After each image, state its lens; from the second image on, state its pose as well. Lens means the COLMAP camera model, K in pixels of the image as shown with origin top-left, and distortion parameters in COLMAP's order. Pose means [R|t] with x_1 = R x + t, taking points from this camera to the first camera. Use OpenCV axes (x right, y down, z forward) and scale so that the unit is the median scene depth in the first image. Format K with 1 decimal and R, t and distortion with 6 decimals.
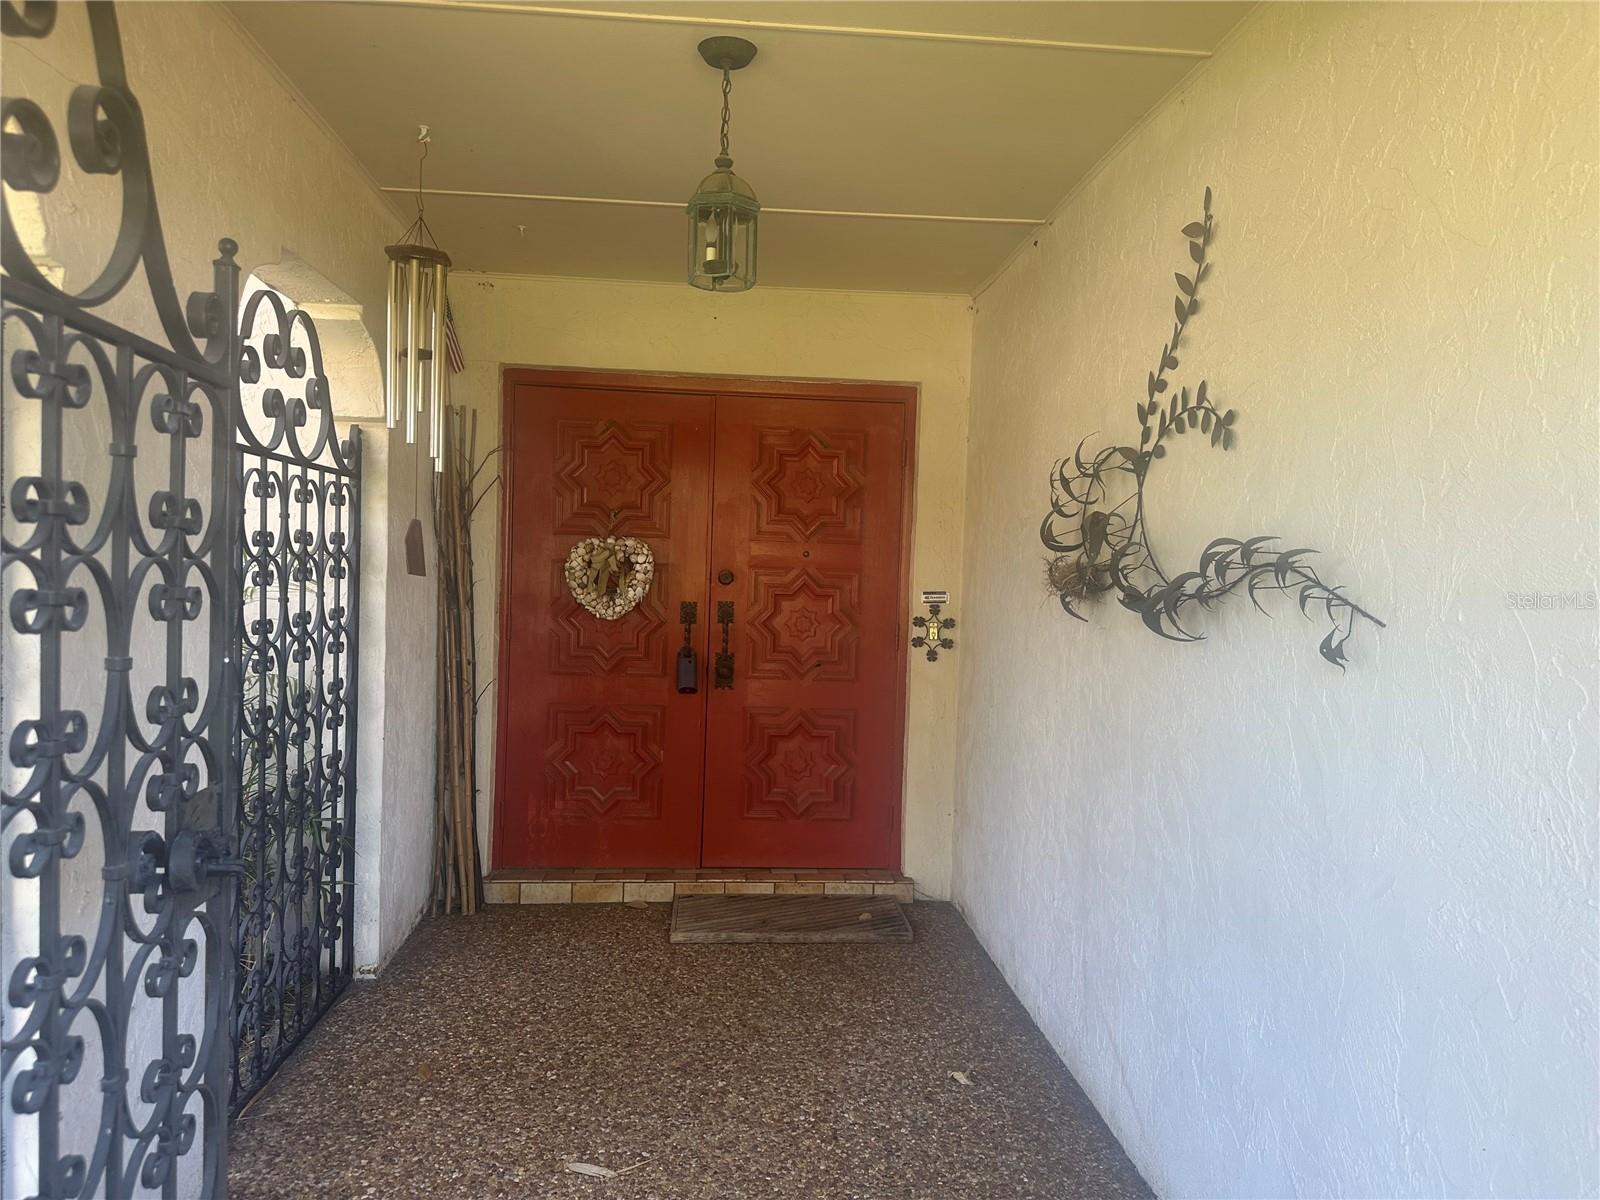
lens RADIAL K [[1075.4, 0, 800.0], [0, 1075.4, 600.0], [0, 0, 1]] dist [0.129972, -0.319170]
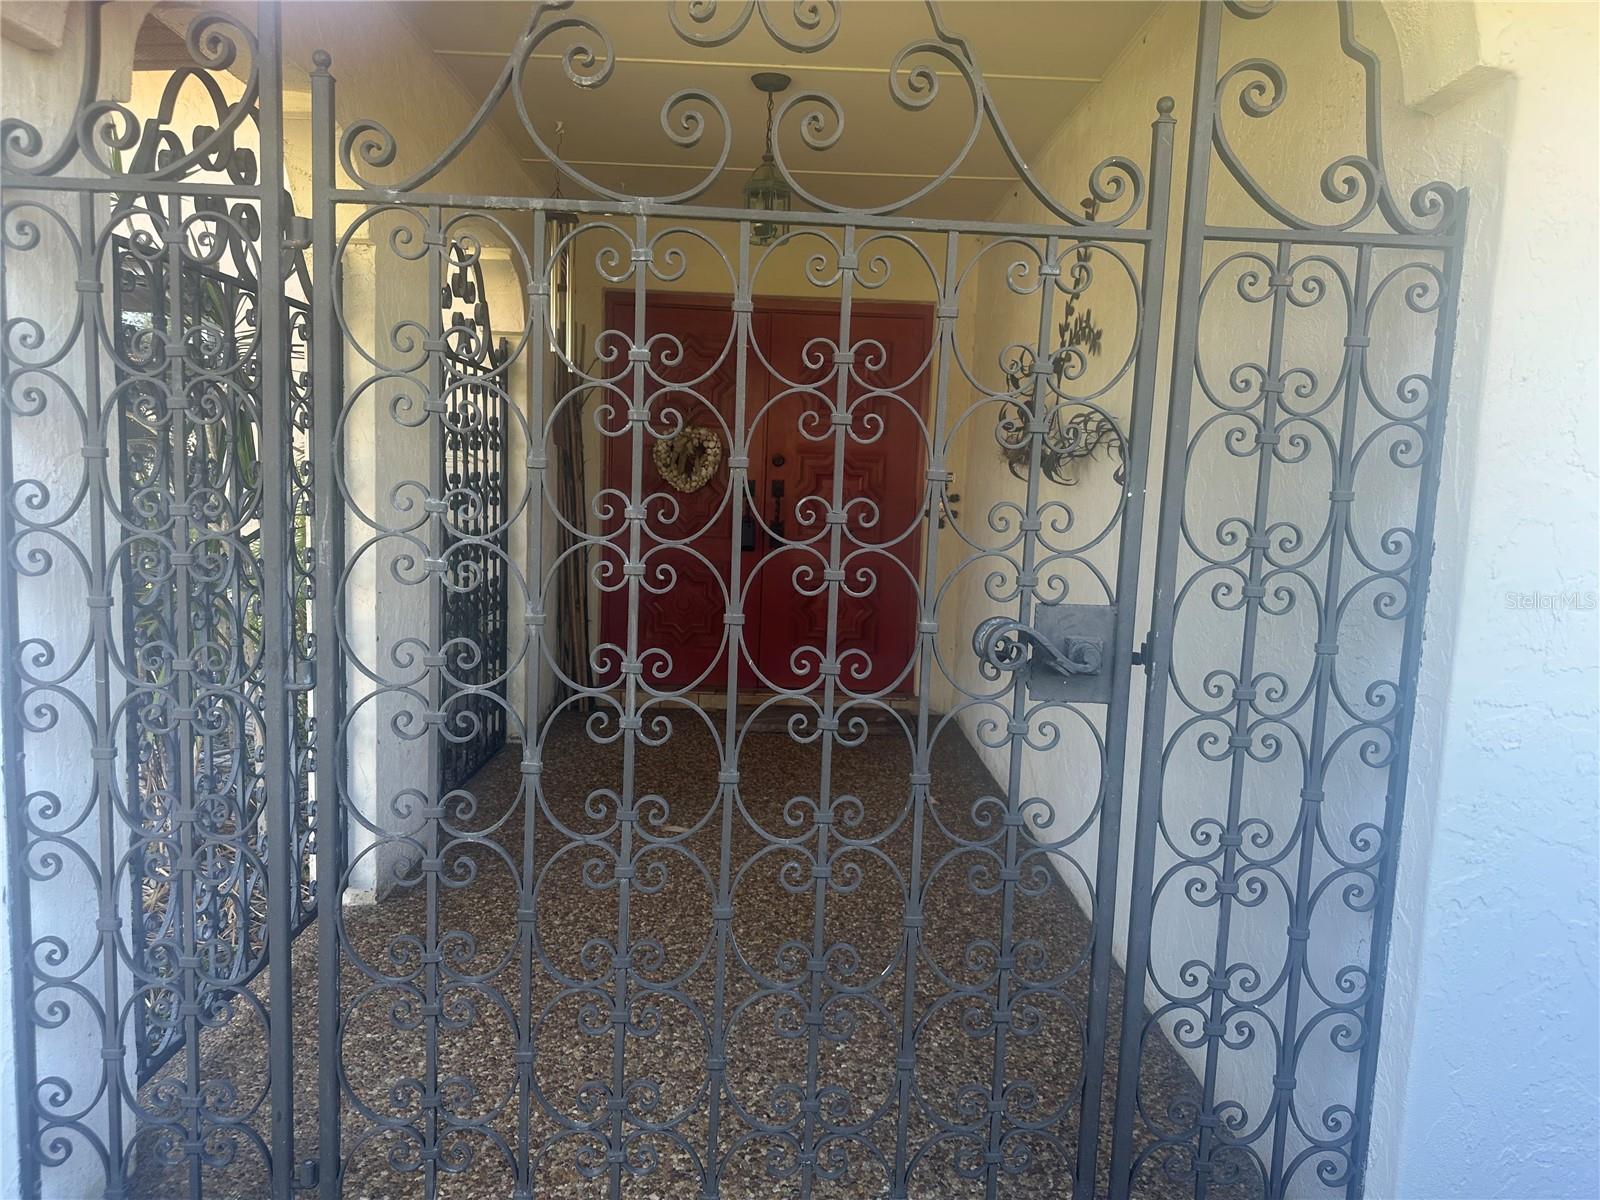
lens RADIAL K [[1105.4, 0, 806.9], [0, 1105.4, 620.6], [0, 0, 1]] dist [0.051218, -0.072458]
pose [[0.998051, 0.016237, -0.060256, 0.059057], [-0.010614, 0.995657, 0.092495, 0.059273], [0.061496, -0.091676, 0.993888, -0.392043]]
